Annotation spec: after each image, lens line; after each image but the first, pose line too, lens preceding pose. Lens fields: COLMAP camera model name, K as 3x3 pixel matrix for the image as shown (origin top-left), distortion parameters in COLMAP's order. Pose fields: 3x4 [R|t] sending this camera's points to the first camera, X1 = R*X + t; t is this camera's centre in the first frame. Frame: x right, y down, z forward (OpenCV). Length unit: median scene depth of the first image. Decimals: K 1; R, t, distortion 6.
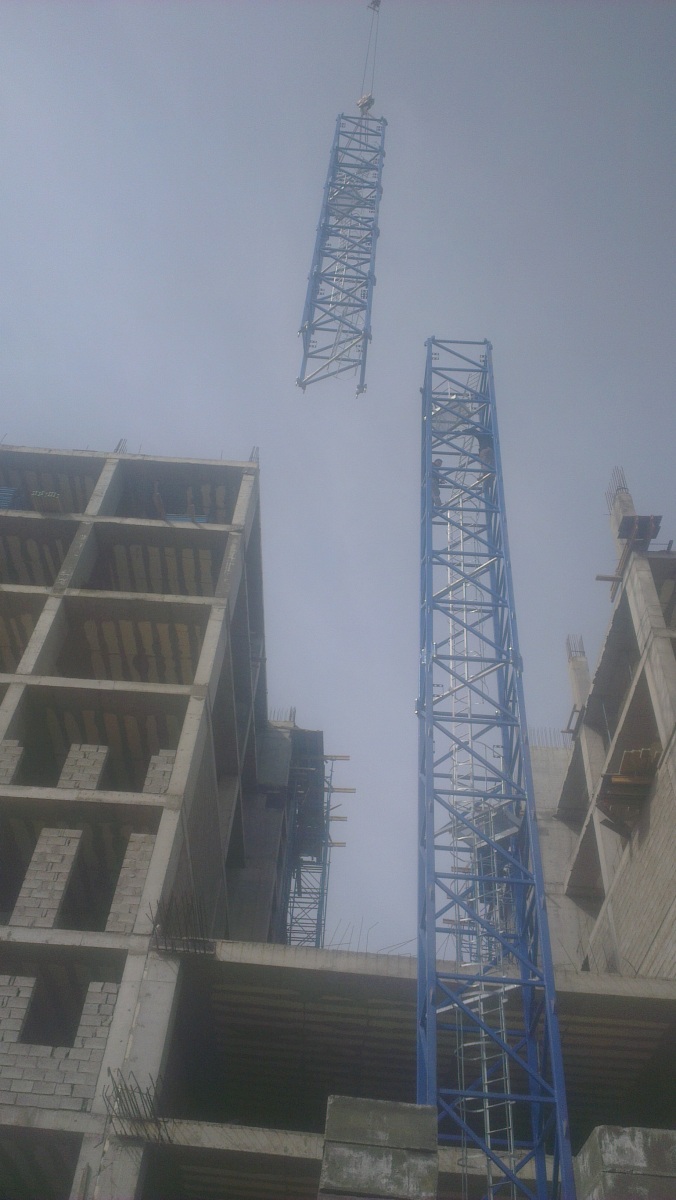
lens RADIAL K [[946.8, 0, 332.7], [0, 946.8, 600.2], [0, 0, 1]] dist [0.162429, -0.265532]
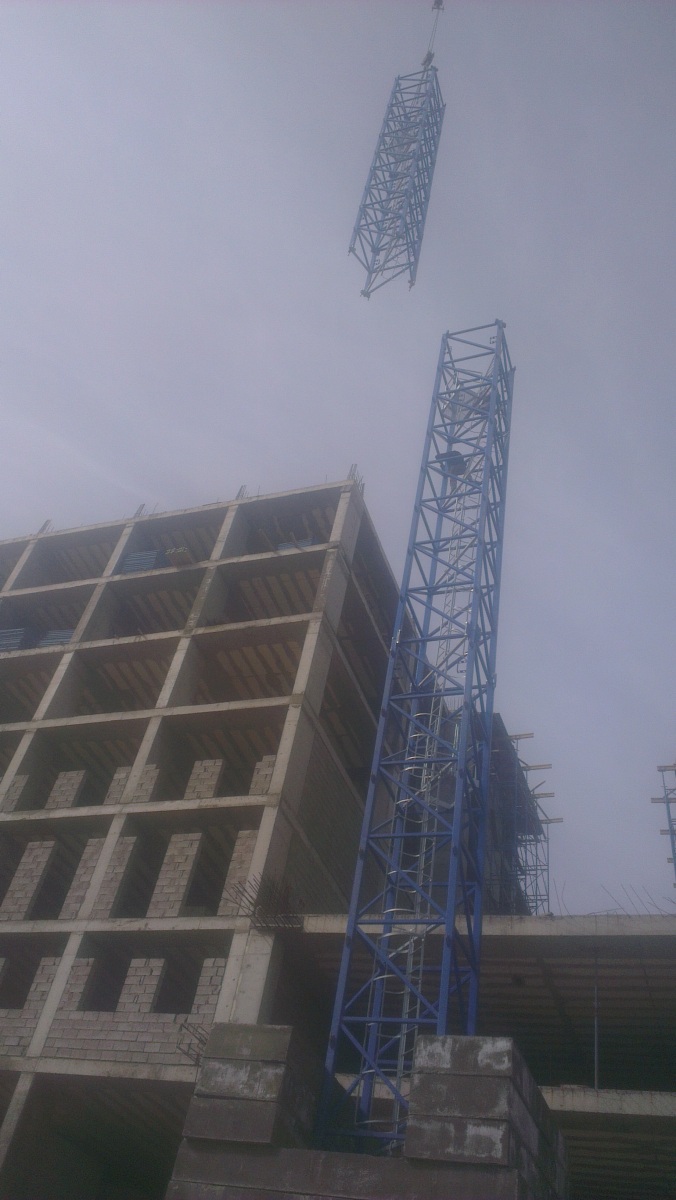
lens RADIAL K [[946.8, 0, 332.7], [0, 946.8, 600.2], [0, 0, 1]] dist [0.162429, -0.265532]
pose [[0.932157, -0.189038, -0.308785, 0.293620], [0.190469, 0.981354, -0.025798, 0.019235], [0.307904, -0.034766, 0.950782, -0.053499]]
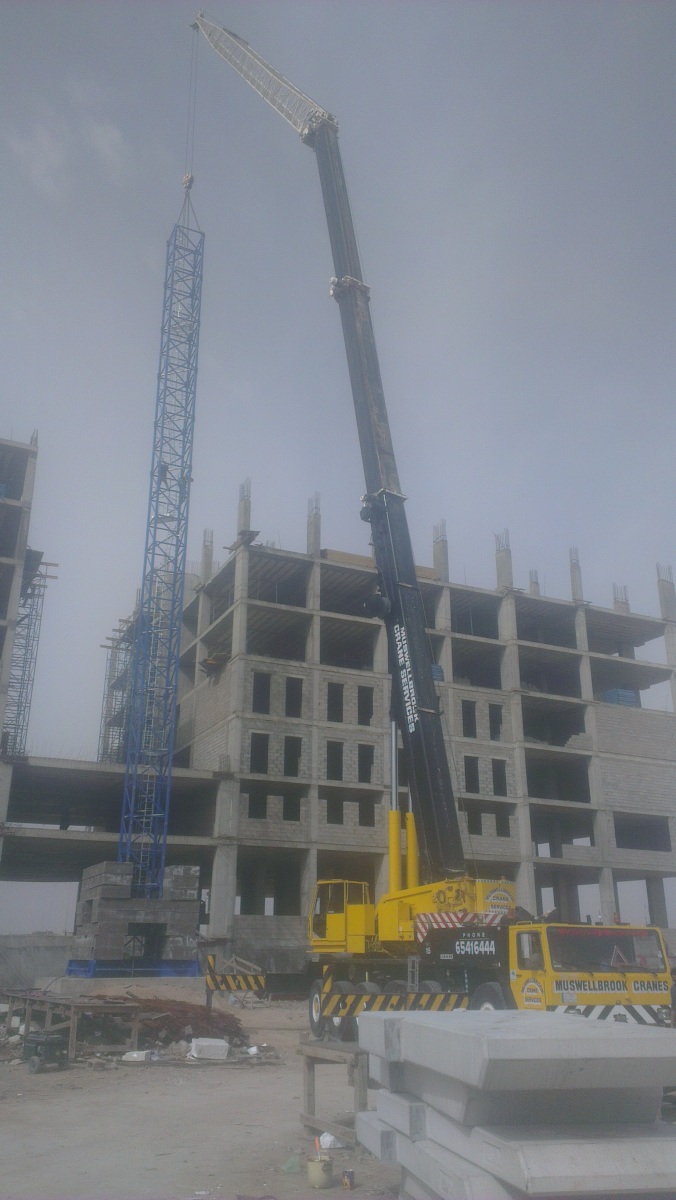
lens RADIAL K [[946.8, 0, 332.7], [0, 946.8, 600.2], [0, 0, 1]] dist [0.162429, -0.265532]
pose [[0.912638, 0.077357, 0.401382, -0.370944], [-0.254918, 0.875306, 0.410922, -1.023789], [-0.319544, -0.477343, 0.818557, -0.893918]]
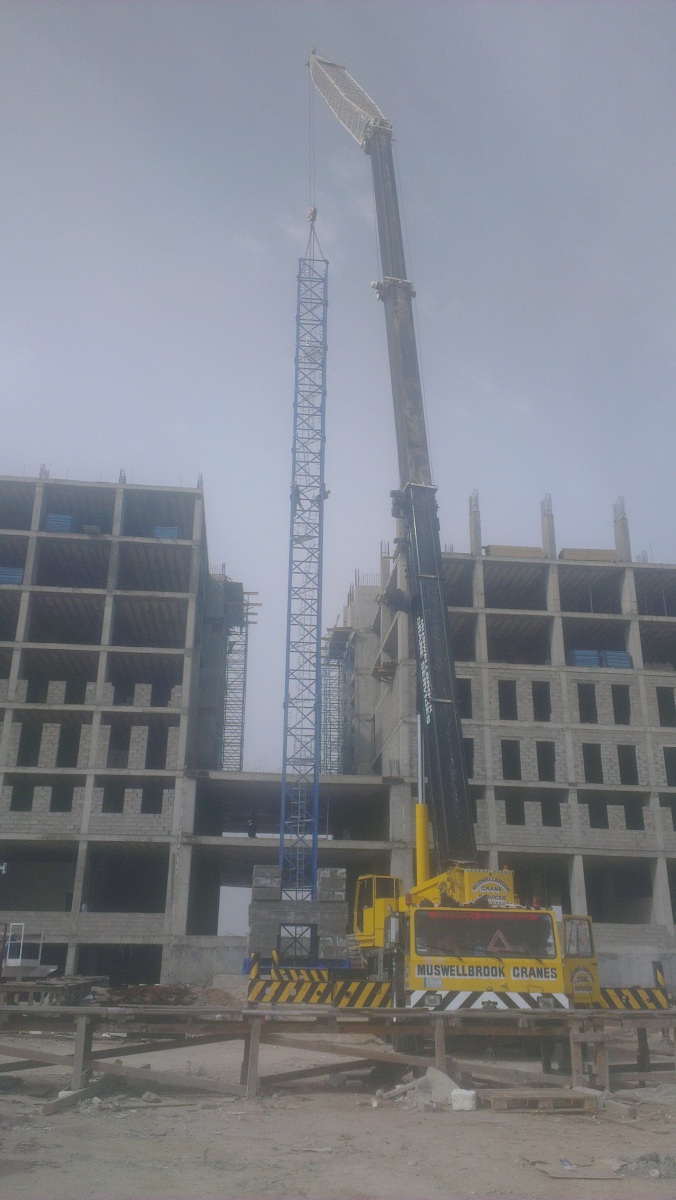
lens RADIAL K [[946.8, 0, 332.7], [0, 946.8, 600.2], [0, 0, 1]] dist [0.162429, -0.265532]
pose [[0.995680, -0.030767, 0.087600, 0.001196], [-0.011480, 0.895459, 0.444996, -1.075237], [-0.092134, -0.444080, 0.891238, -1.001718]]
